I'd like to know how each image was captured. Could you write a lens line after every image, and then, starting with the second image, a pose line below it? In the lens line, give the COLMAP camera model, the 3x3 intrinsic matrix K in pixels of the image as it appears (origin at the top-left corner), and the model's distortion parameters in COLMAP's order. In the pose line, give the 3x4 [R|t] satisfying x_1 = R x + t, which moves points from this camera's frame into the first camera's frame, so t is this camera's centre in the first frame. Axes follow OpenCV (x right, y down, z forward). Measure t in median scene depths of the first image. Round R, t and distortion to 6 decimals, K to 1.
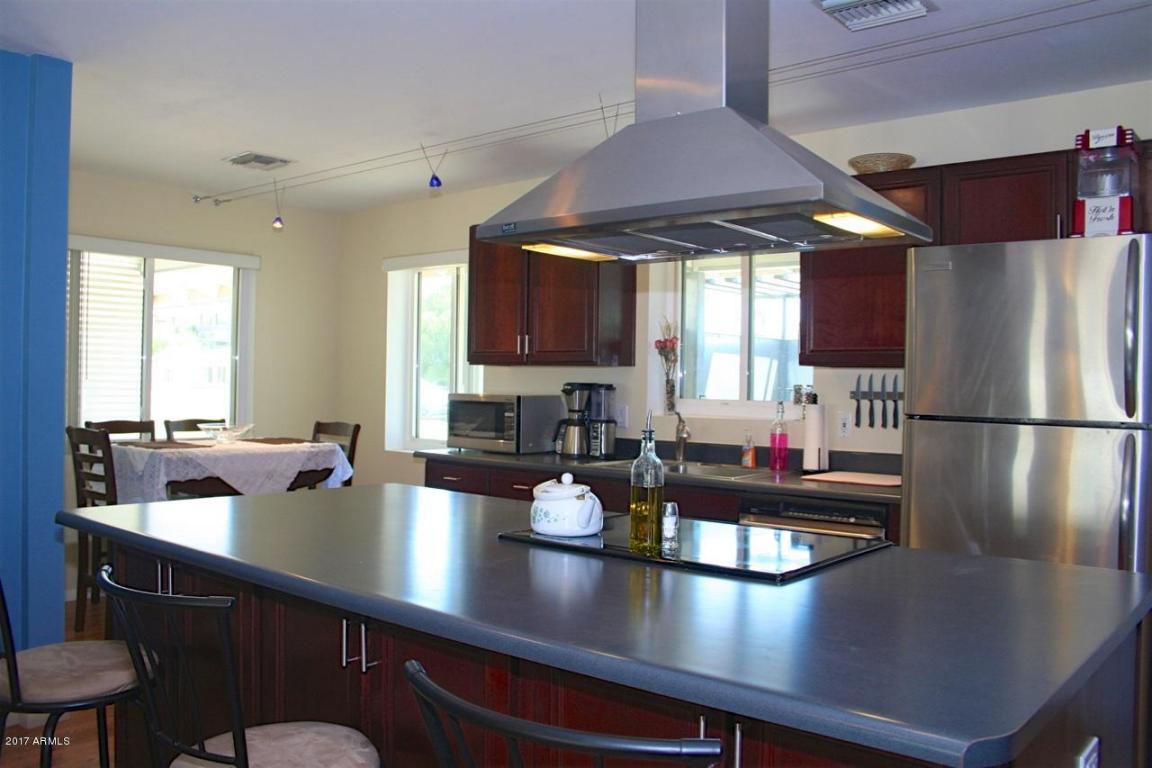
lens RADIAL K [[953.2, 0, 540.2], [0, 953.2, 379.4], [0, 0, 1]] dist [-0.107221, 0.008245]
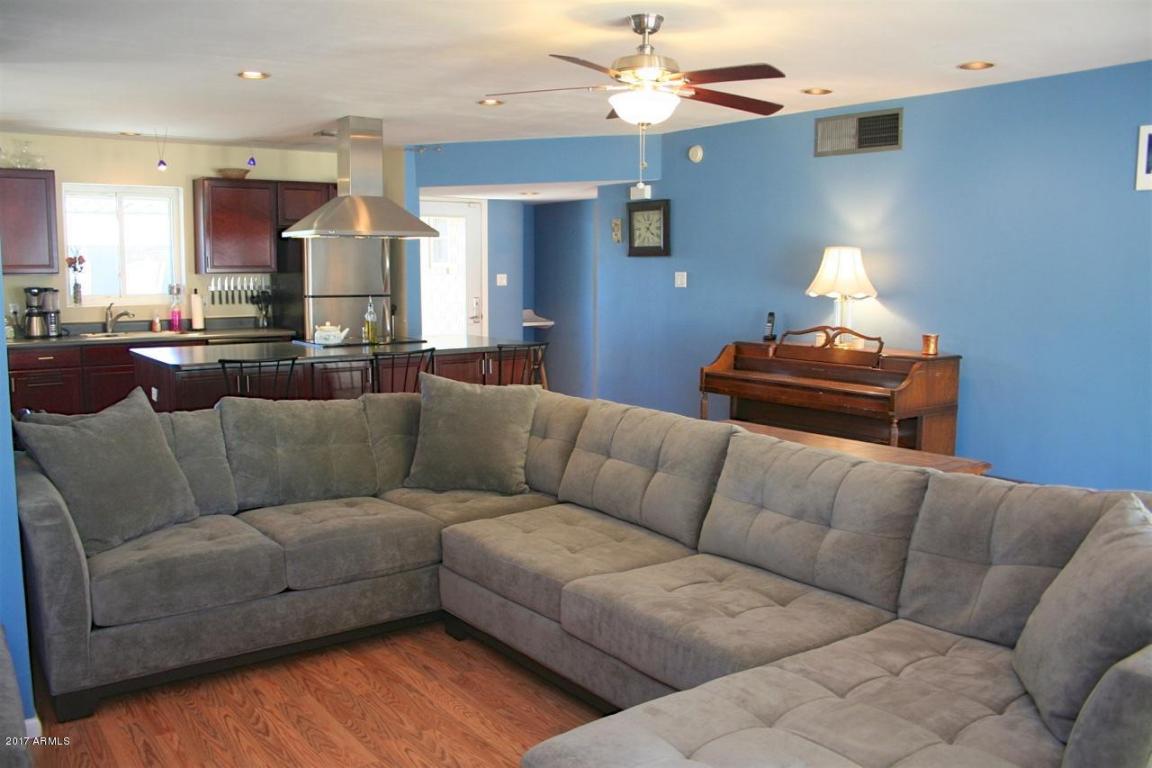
lens RADIAL K [[949.8, 0, 576.0], [0, 949.8, 384.0], [0, 0, 1]] dist [-0.087445, 0.002833]
pose [[0.178741, -0.129927, 0.975280, -1.218785], [0.000694, 0.991259, 0.131929, -0.035456], [-0.983896, -0.022905, 0.177269, -0.074743]]
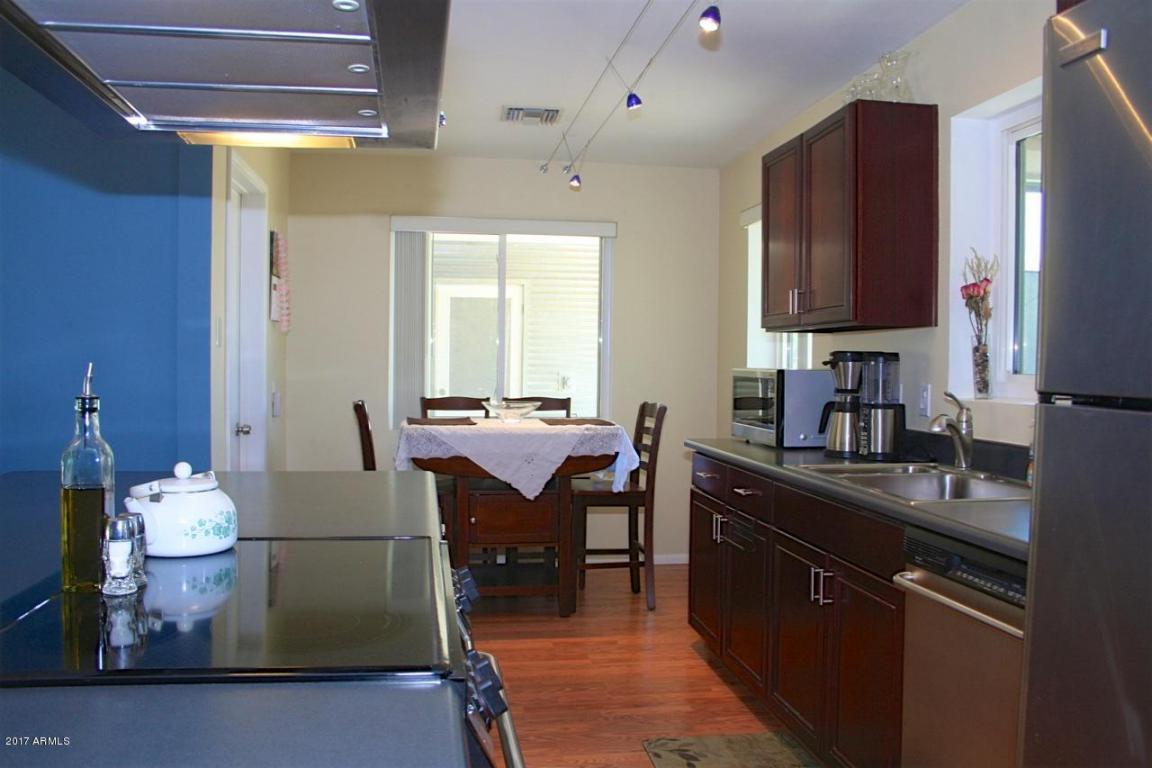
lens RADIAL K [[949.8, 0, 576.0], [0, 949.8, 384.0], [0, 0, 1]] dist [-0.087445, 0.002833]
pose [[0.768685, 0.006124, -0.639598, 0.333922], [0.004375, 0.999880, 0.014831, 0.016613], [0.639612, -0.014199, 0.768566, 0.328232]]
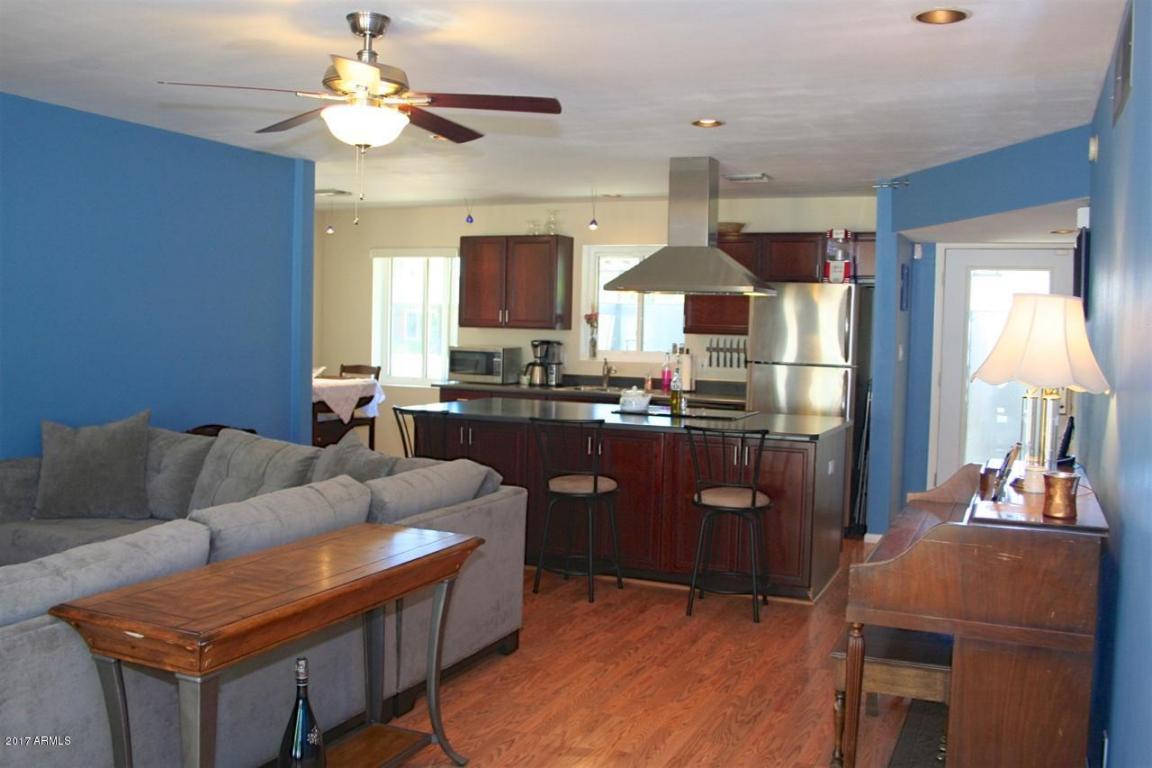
lens RADIAL K [[1066.0, 0, 576.0], [0, 1066.0, 384.0], [0, 0, 1]] dist [-0.145796, -0.001801]
pose [[0.948248, -0.007199, 0.317449, -0.480536], [-0.011599, 0.998290, 0.057286, -0.026626], [-0.317319, -0.058003, 0.946543, -0.744133]]
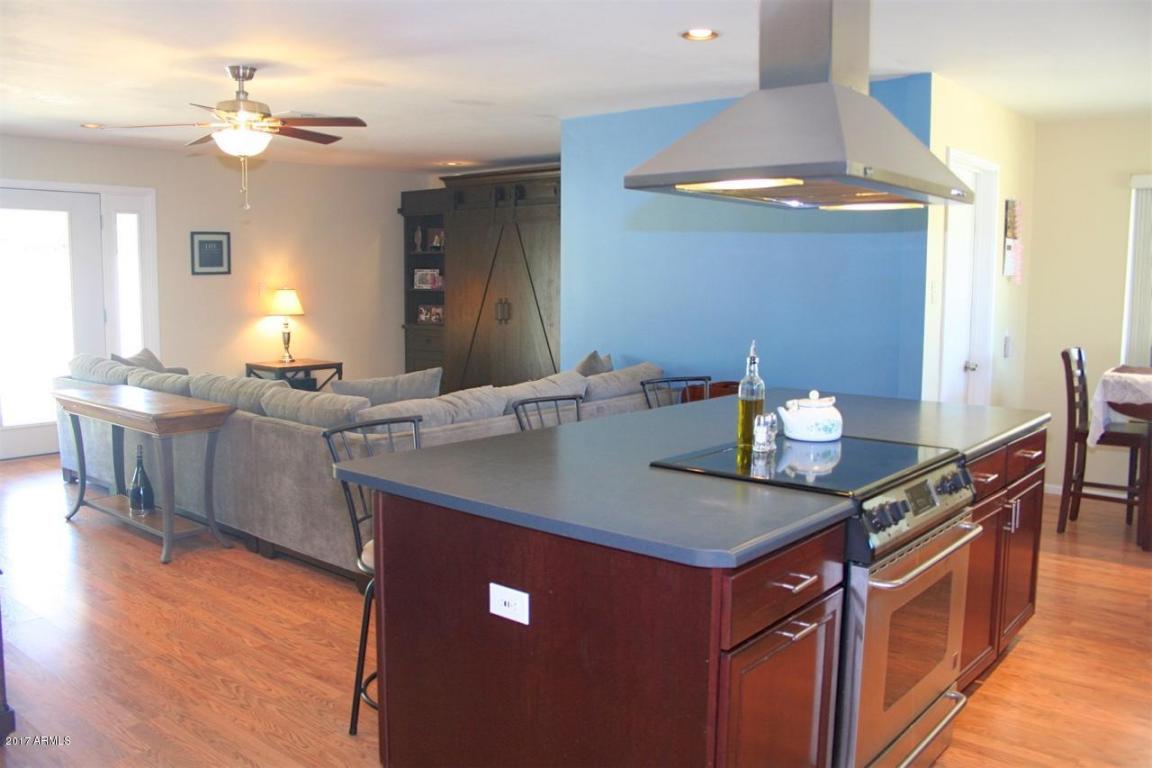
lens RADIAL K [[949.8, 0, 576.0], [0, 949.8, 384.0], [0, 0, 1]] dist [-0.087445, 0.002833]
pose [[0.021605, 0.097348, -0.995016, 0.615335], [-0.003382, 0.995250, 0.097297, -0.014203], [0.999761, 0.001263, 0.021832, 0.324428]]
